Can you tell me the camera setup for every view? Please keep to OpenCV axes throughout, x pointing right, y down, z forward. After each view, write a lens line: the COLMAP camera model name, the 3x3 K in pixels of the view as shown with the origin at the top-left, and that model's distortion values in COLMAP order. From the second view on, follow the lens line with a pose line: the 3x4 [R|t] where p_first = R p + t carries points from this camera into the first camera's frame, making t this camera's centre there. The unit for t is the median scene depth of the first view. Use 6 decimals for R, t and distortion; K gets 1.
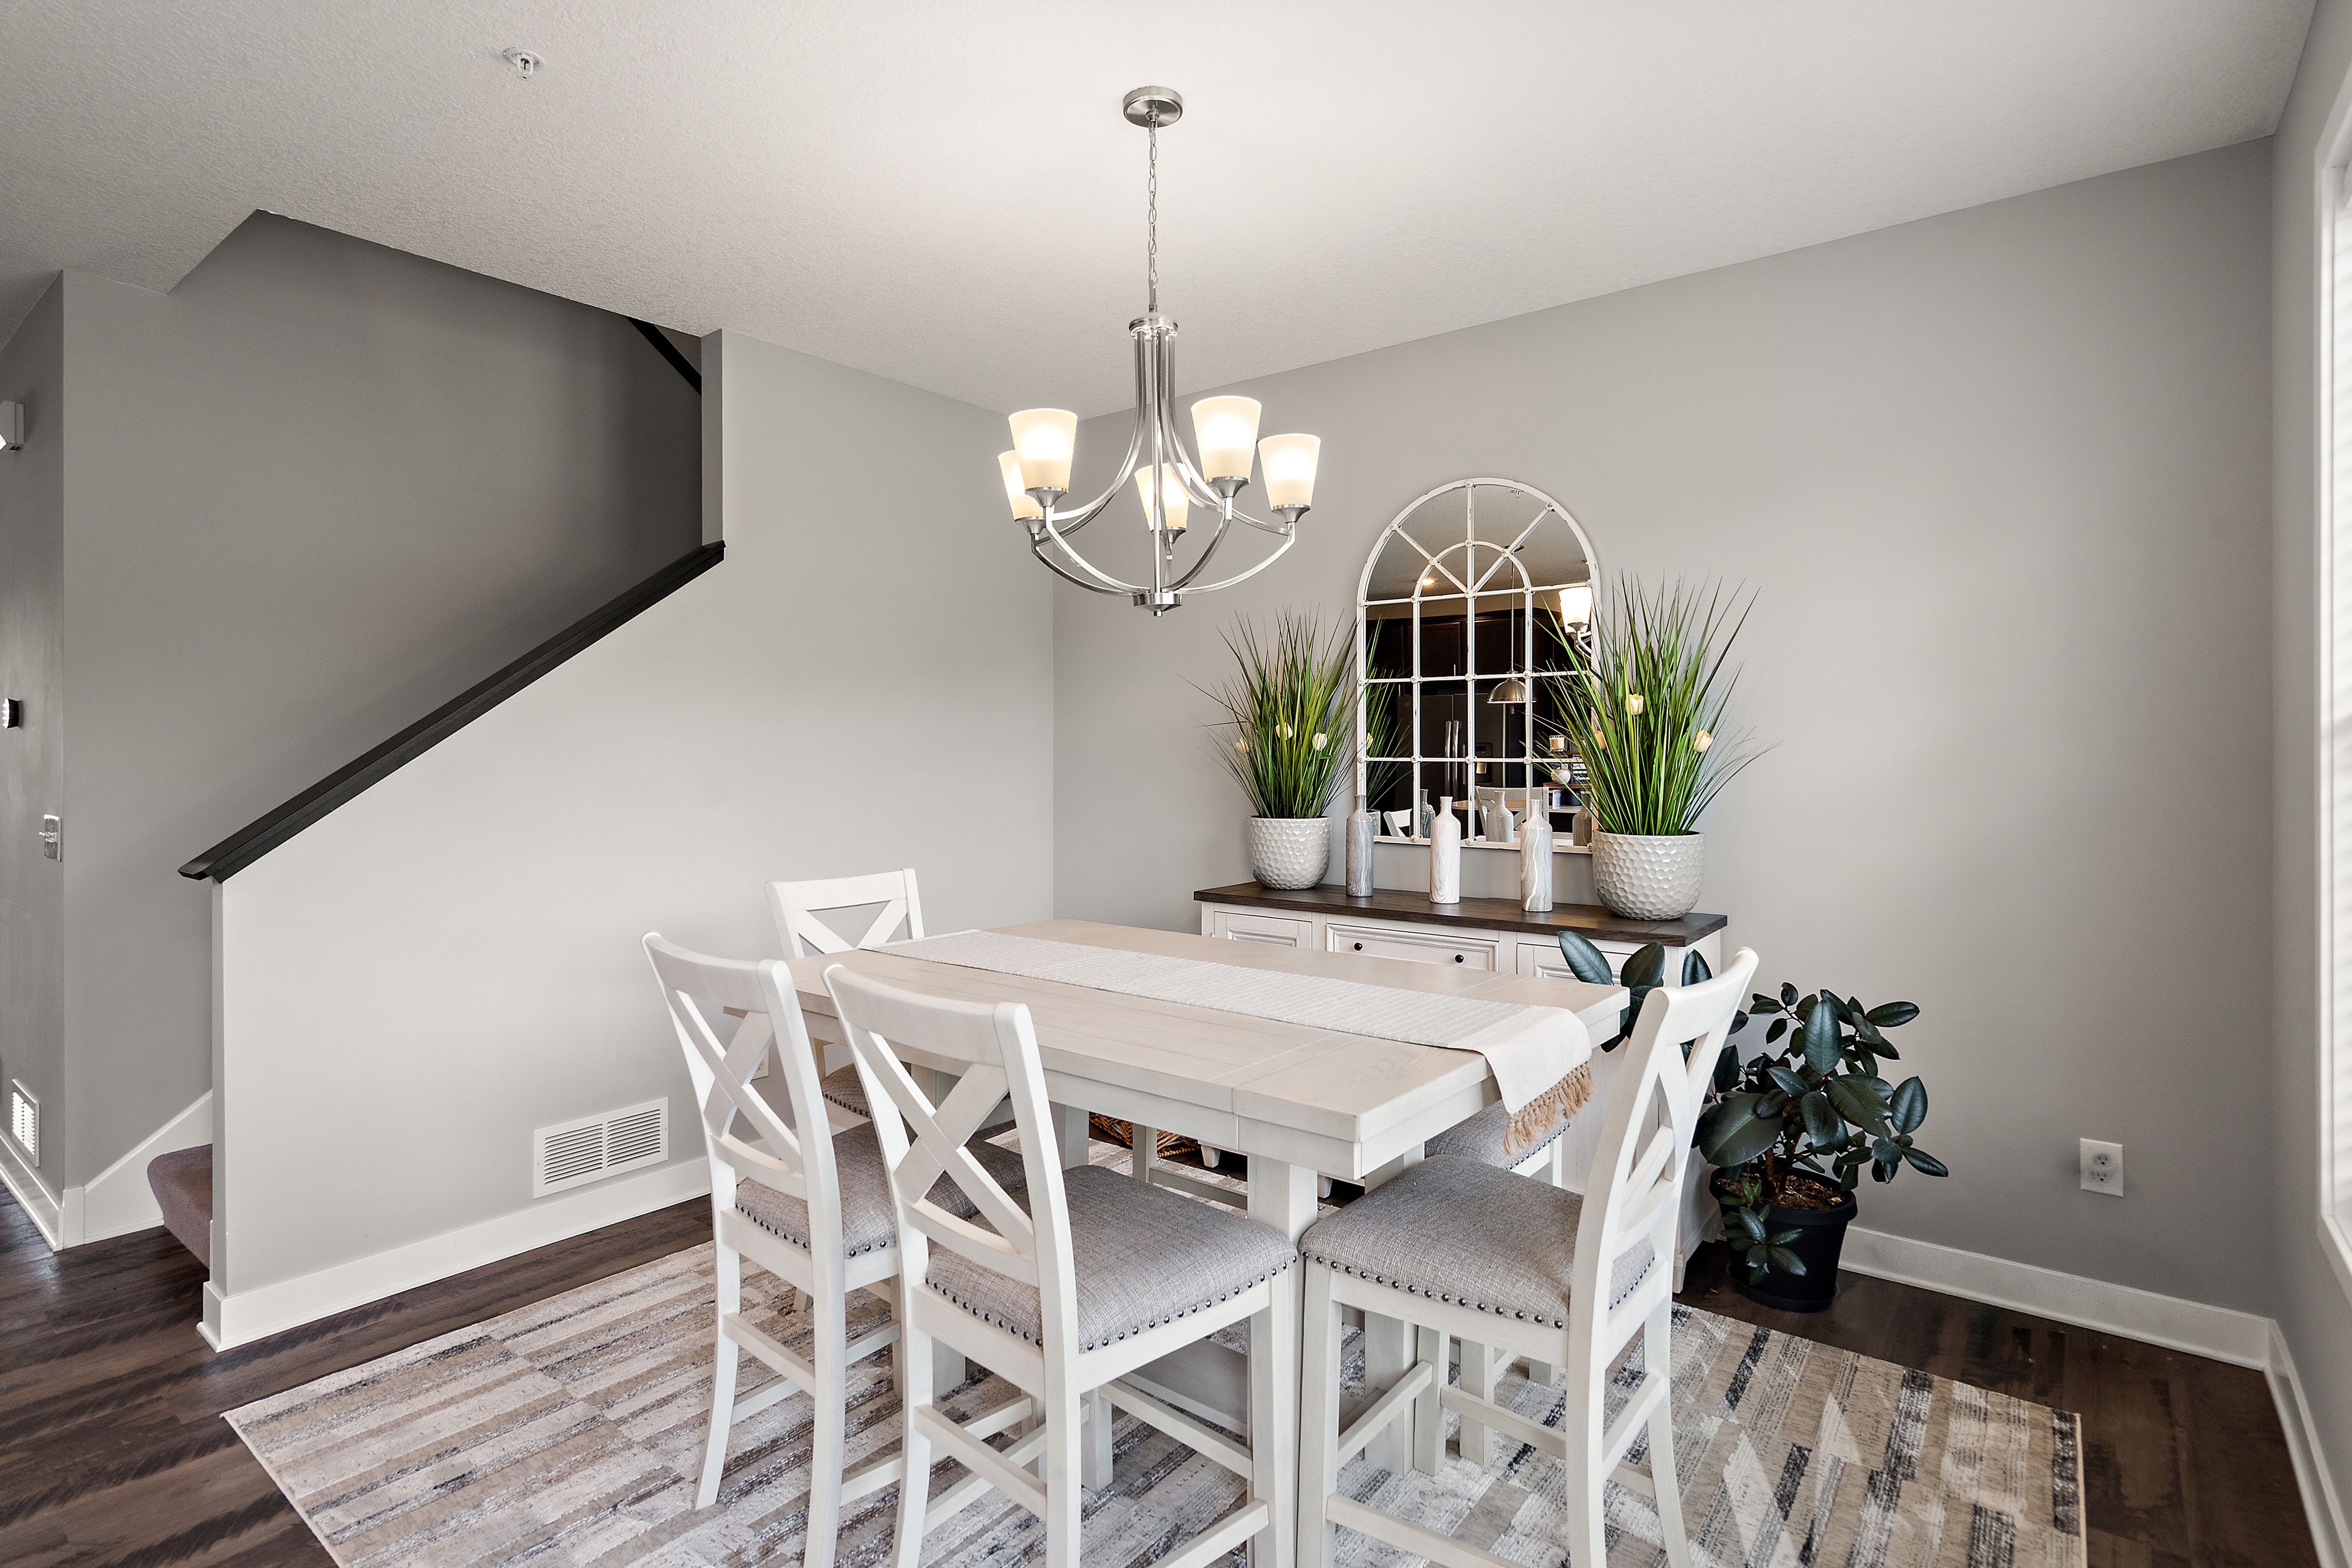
lens RADIAL K [[1167.4, 0, 1160.3], [0, 1167.4, 775.5], [0, 0, 1]] dist [-0.000741, 0.000311]
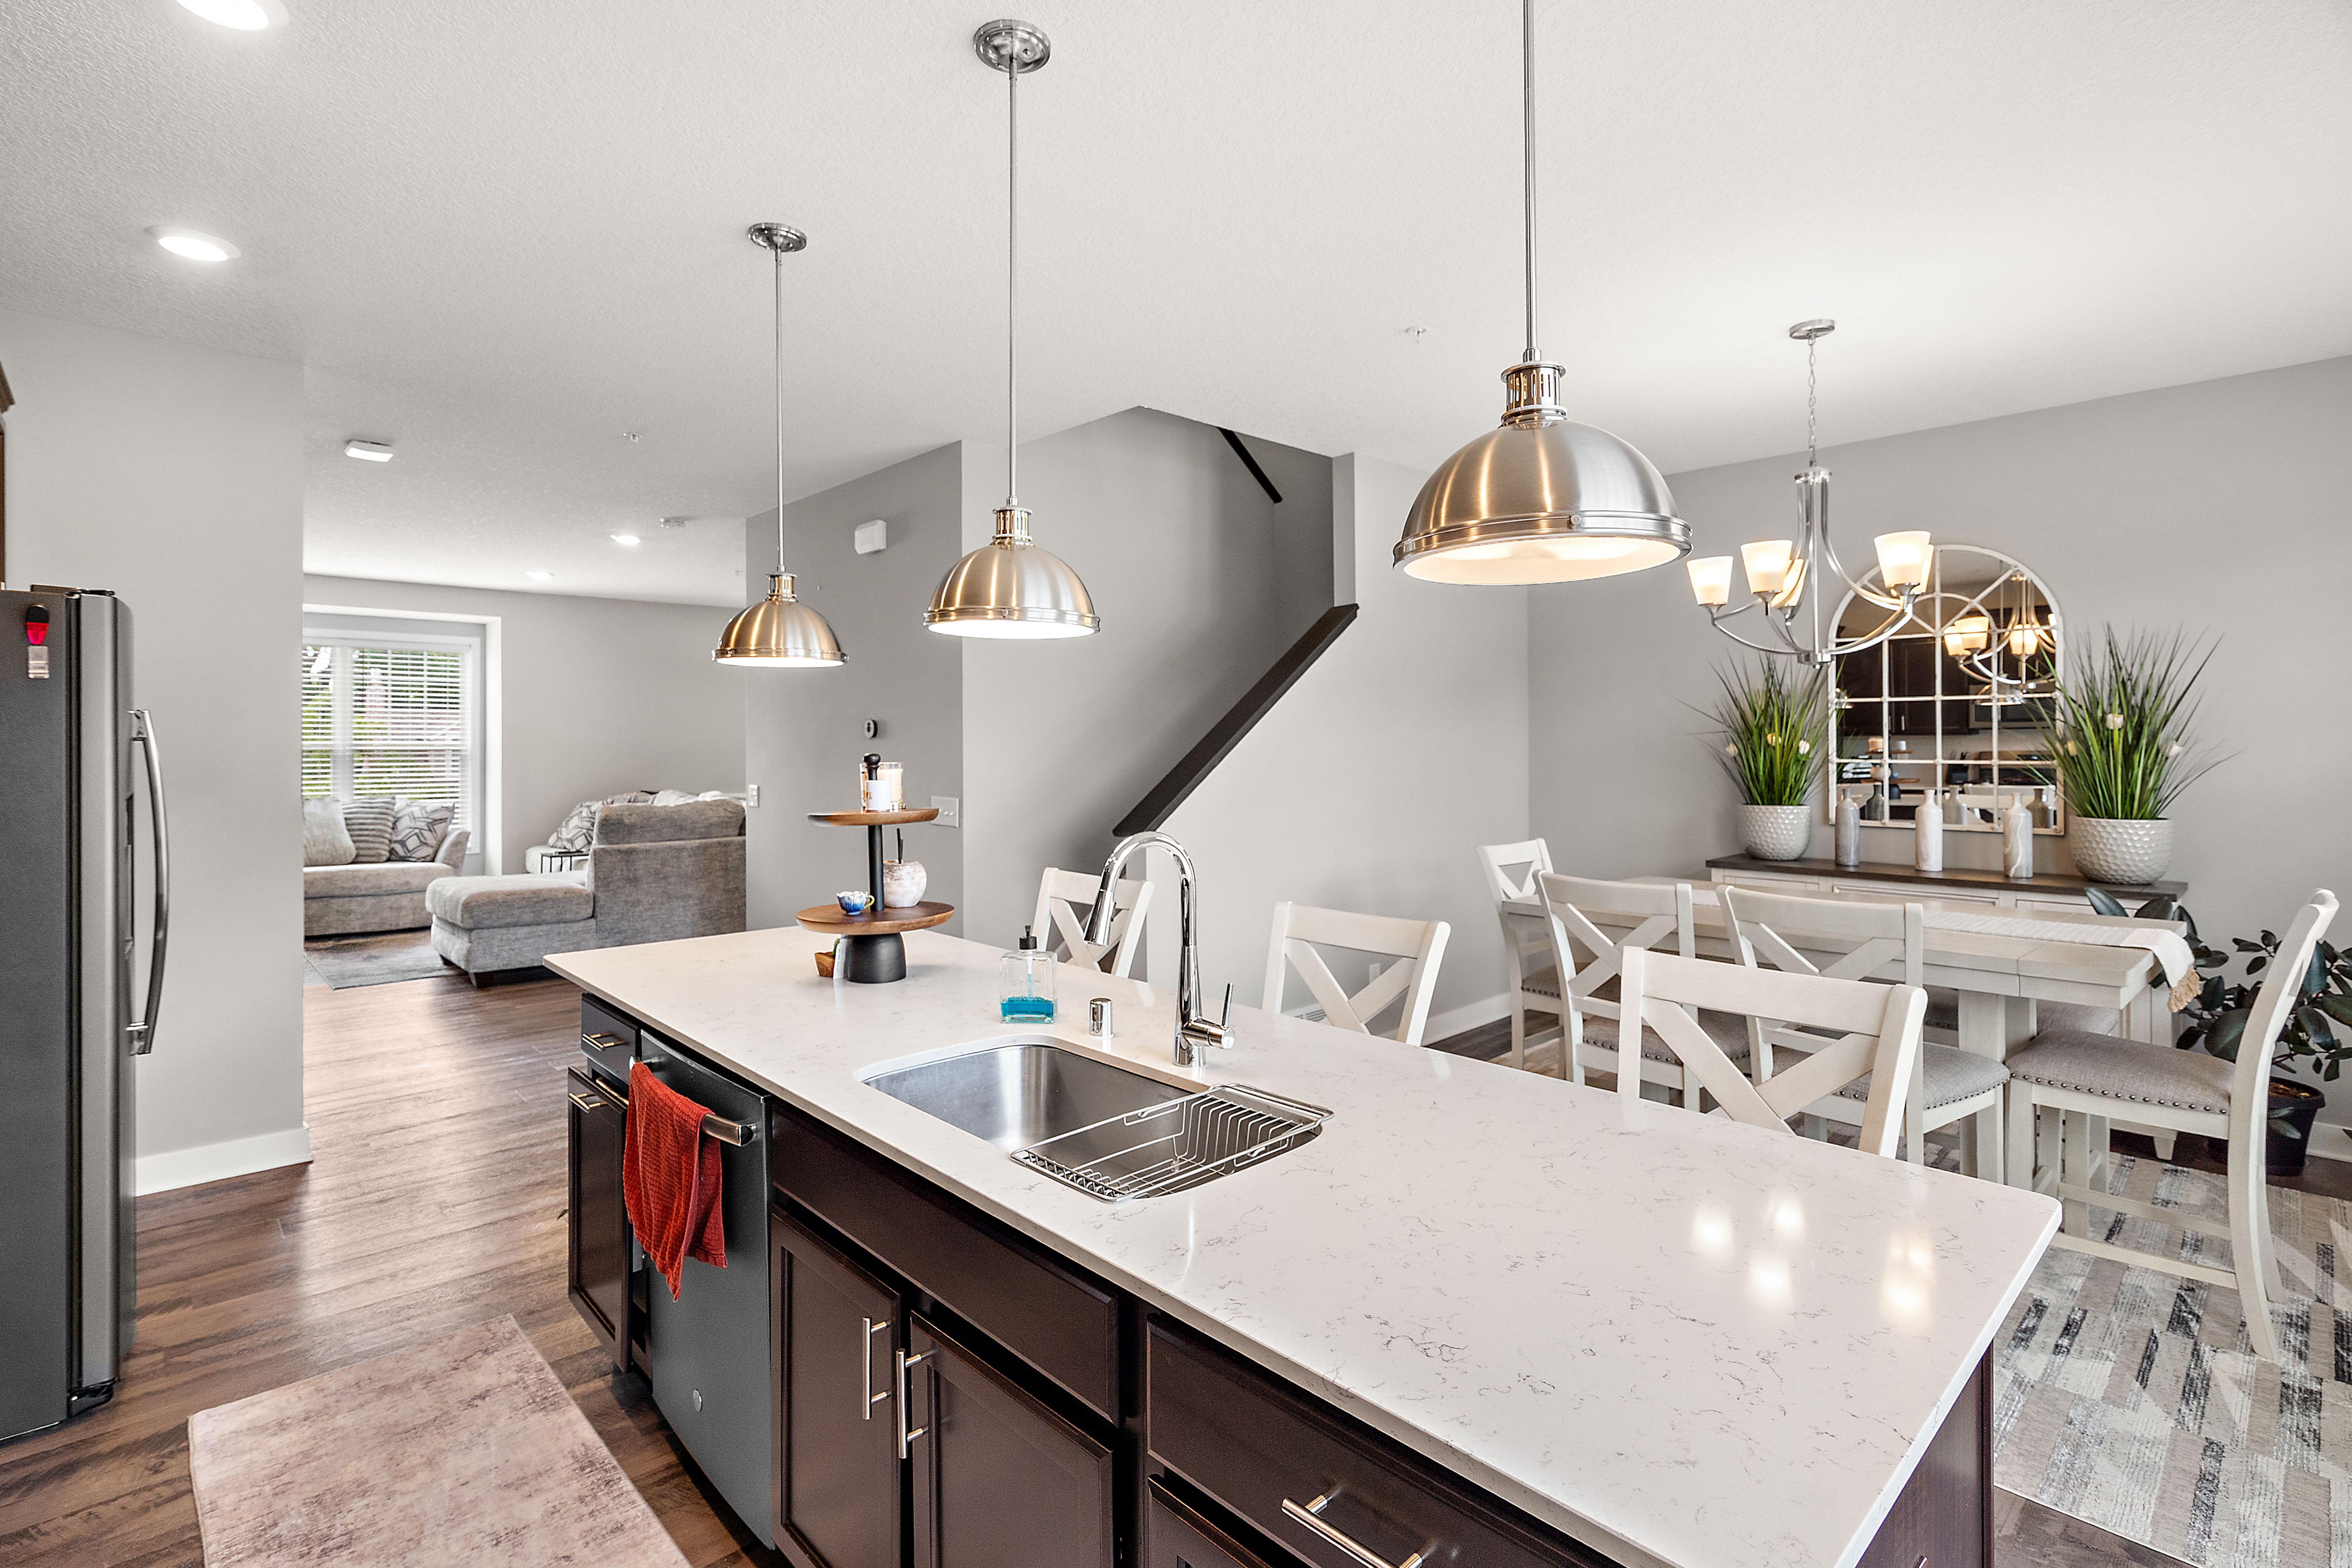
lens RADIAL K [[1089.3, 0, 1184.9], [0, 1089.3, 764.5], [0, 0, 1]] dist [-0.002262, 0.002234]
pose [[0.989080, 0.002922, -0.147352, -0.422241], [-0.003159, 0.999994, -0.001373, -0.006519], [0.147347, 0.001823, 0.989083, -0.352648]]
